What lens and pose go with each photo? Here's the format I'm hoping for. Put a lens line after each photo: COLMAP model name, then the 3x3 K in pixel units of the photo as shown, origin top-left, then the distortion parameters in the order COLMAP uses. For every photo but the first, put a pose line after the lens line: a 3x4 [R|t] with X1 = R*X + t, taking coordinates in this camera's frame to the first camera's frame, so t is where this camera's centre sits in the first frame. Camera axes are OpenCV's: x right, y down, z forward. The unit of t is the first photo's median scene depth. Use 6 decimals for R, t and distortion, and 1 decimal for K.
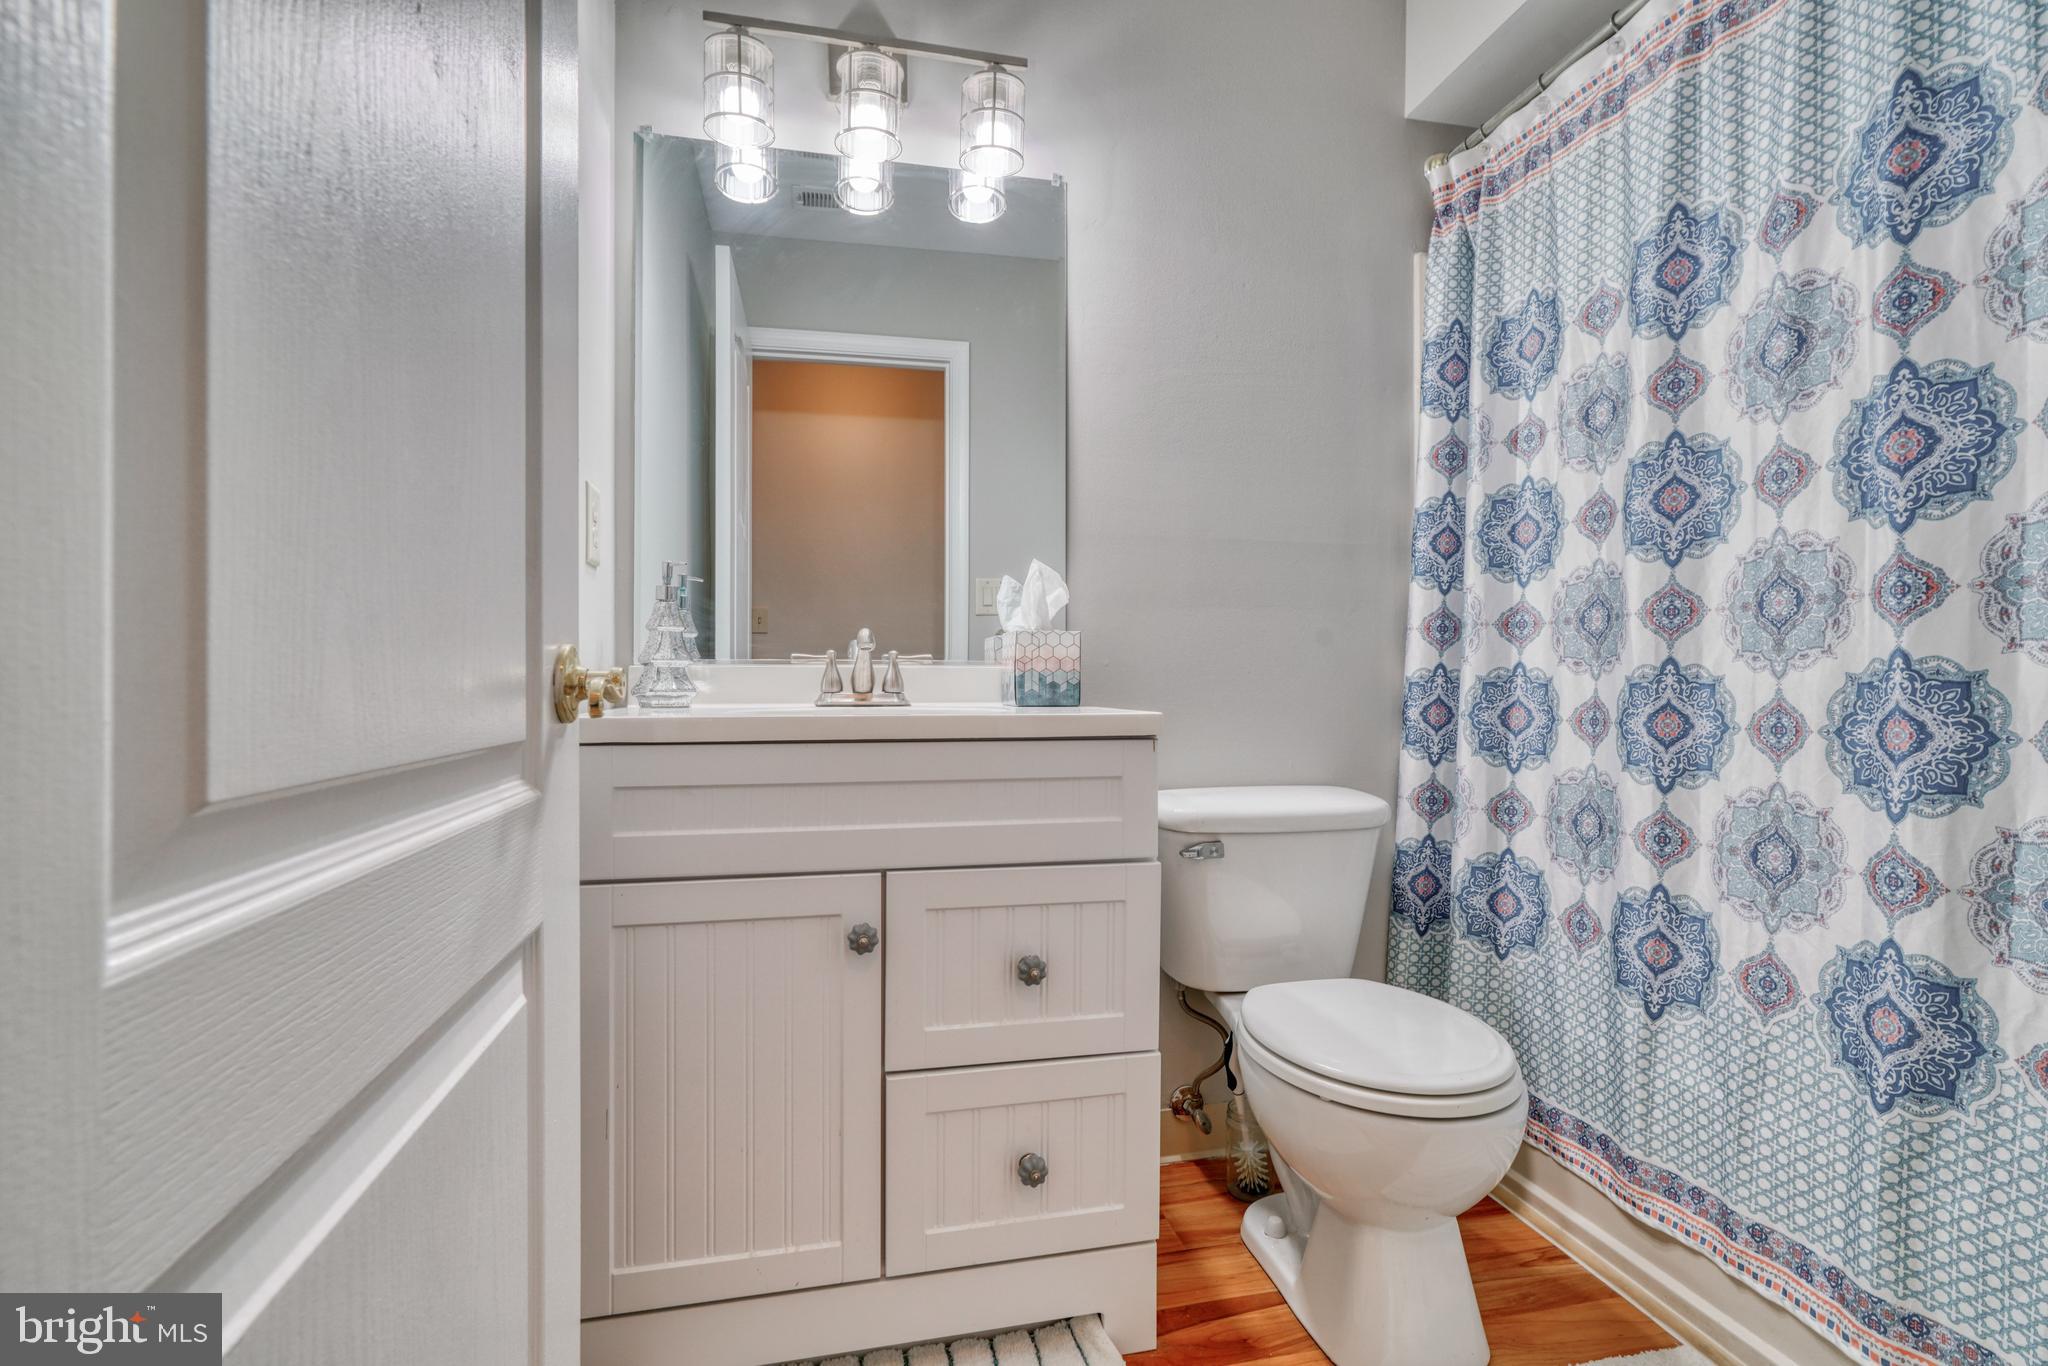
lens RADIAL K [[934.1, 0, 1025.6], [0, 934.1, 684.0], [0, 0, 1]] dist [-0.011195, 0.005976]
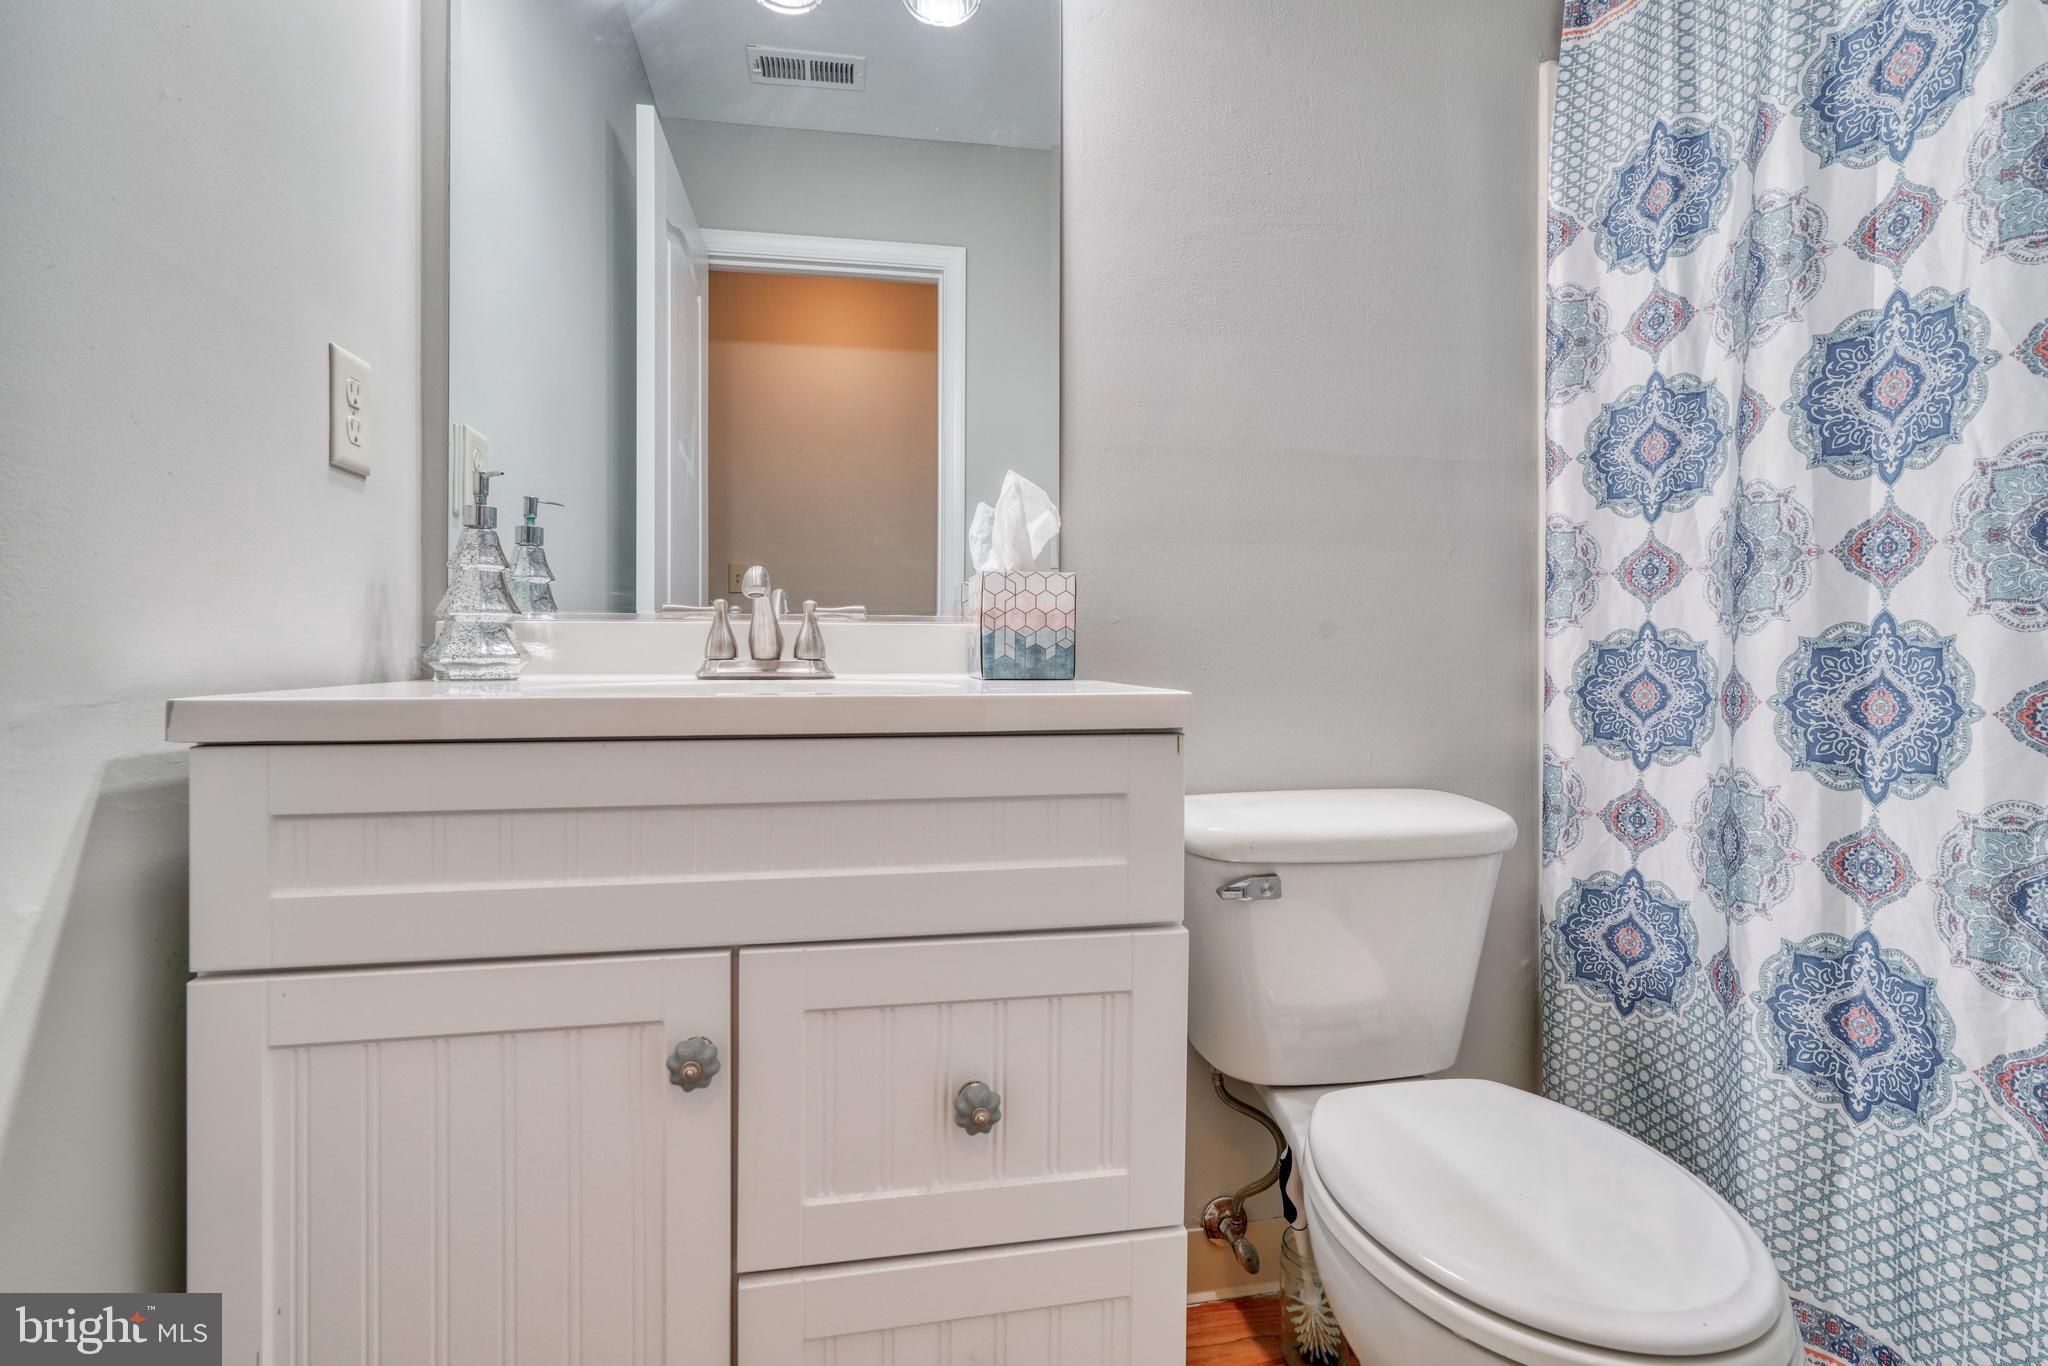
lens RADIAL K [[934.1, 0, 1034.5], [0, 934.1, 661.2], [0, 0, 1]] dist [-0.011195, 0.005976]
pose [[0.999697, 0.002689, -0.024456, 0.045631], [-0.002516, 0.999972, 0.007094, 0.004774], [0.024475, -0.007030, 0.999676, 0.300936]]
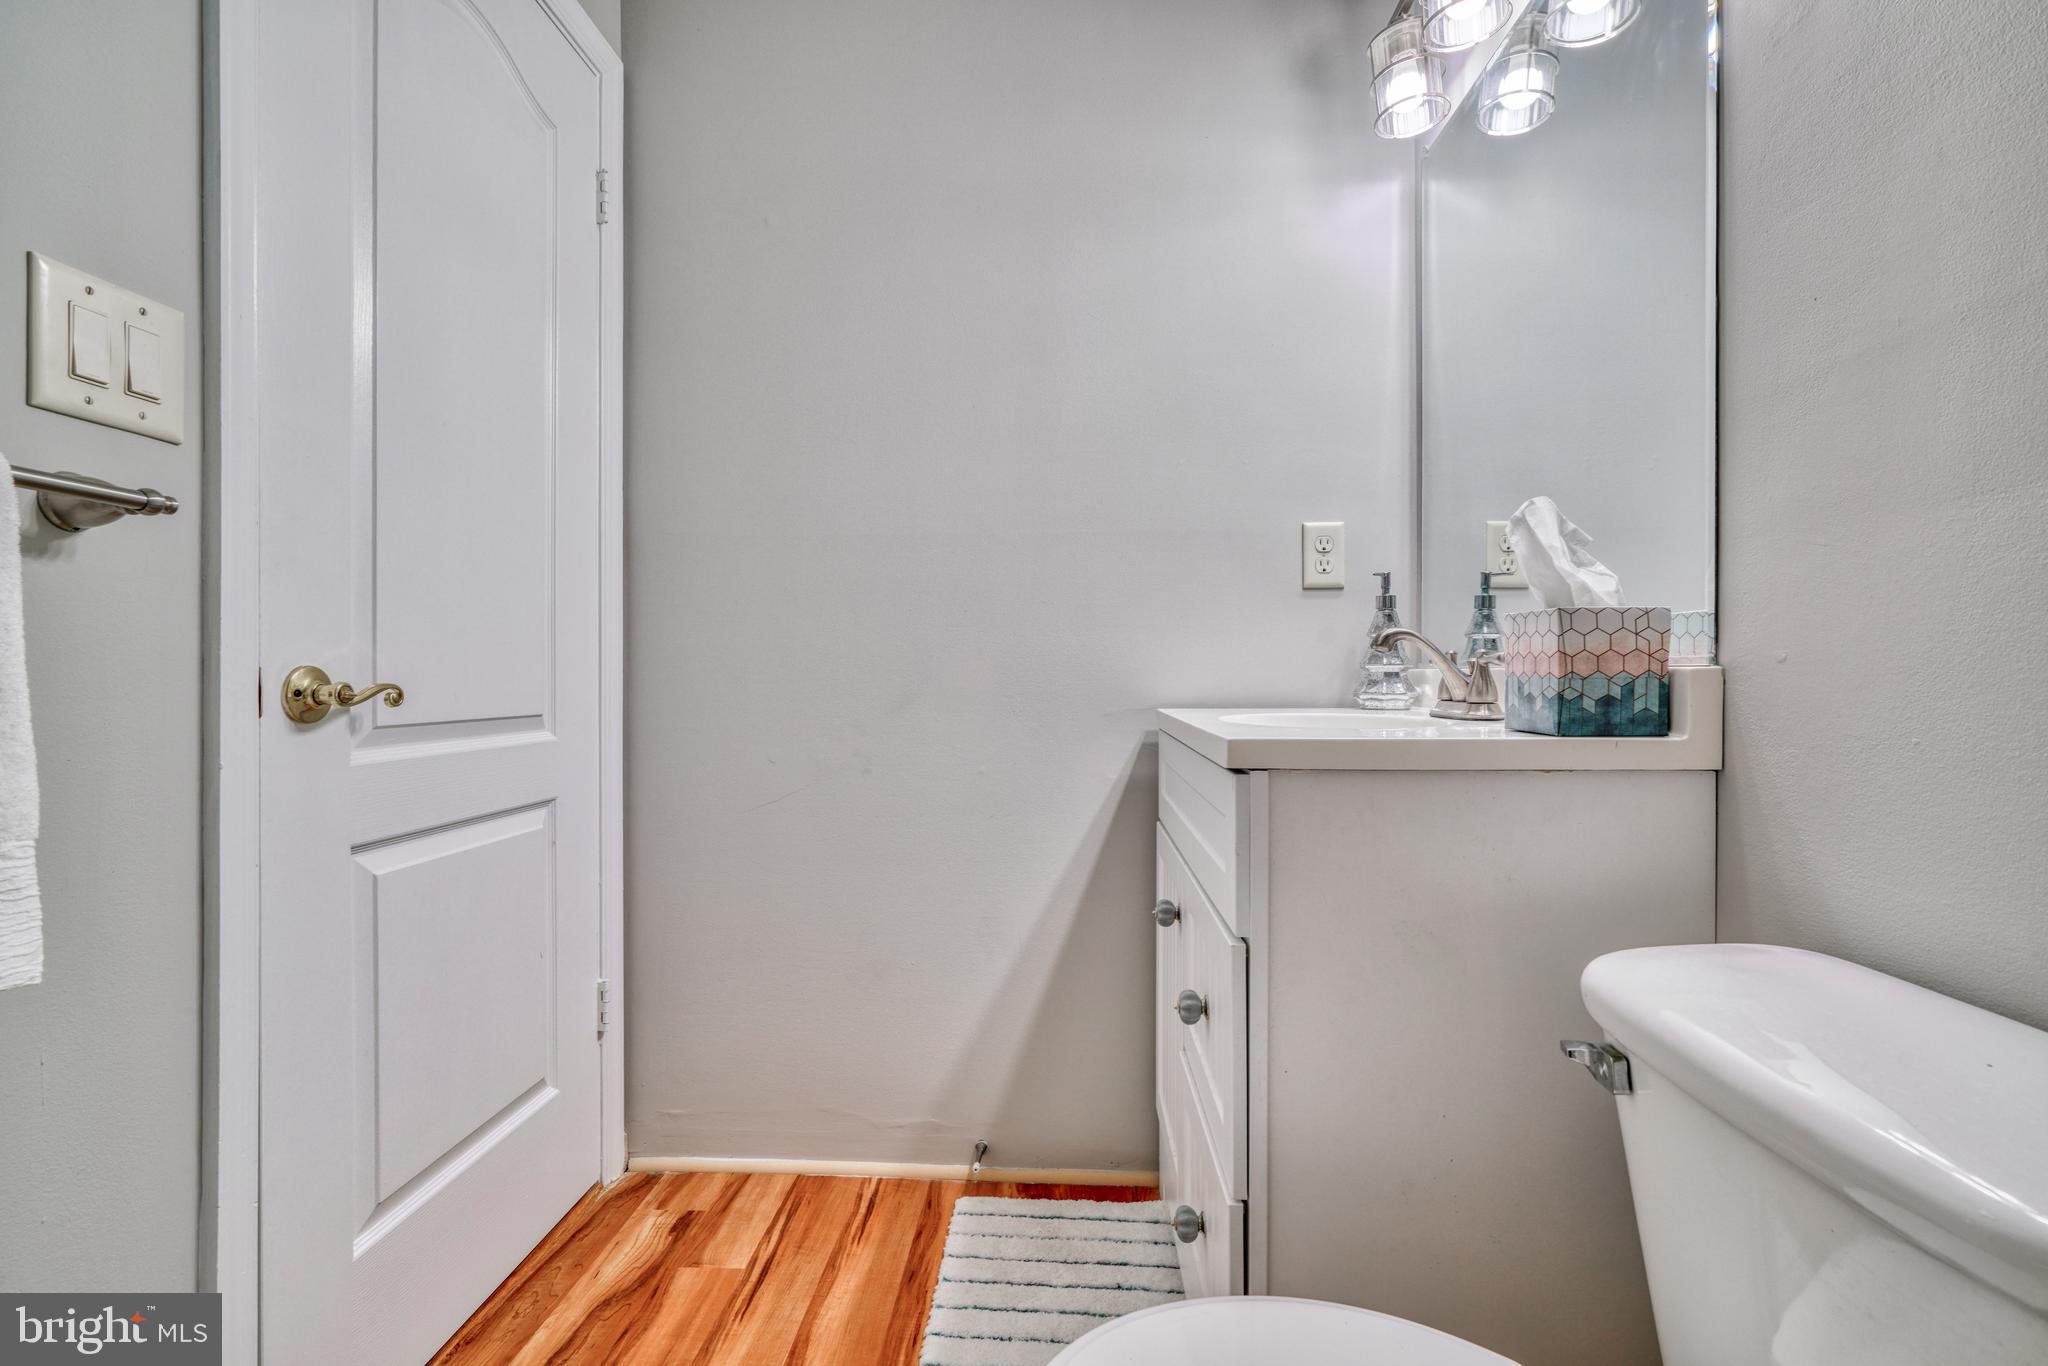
lens RADIAL K [[934.1, 0, 1018.6], [0, 934.1, 681.7], [0, 0, 1]] dist [-0.011195, 0.005976]
pose [[-0.258263, 0.008106, -0.966041, 0.704450], [-0.001253, 0.999961, 0.008725, -0.014142], [0.966074, 0.003463, -0.258243, 0.822682]]
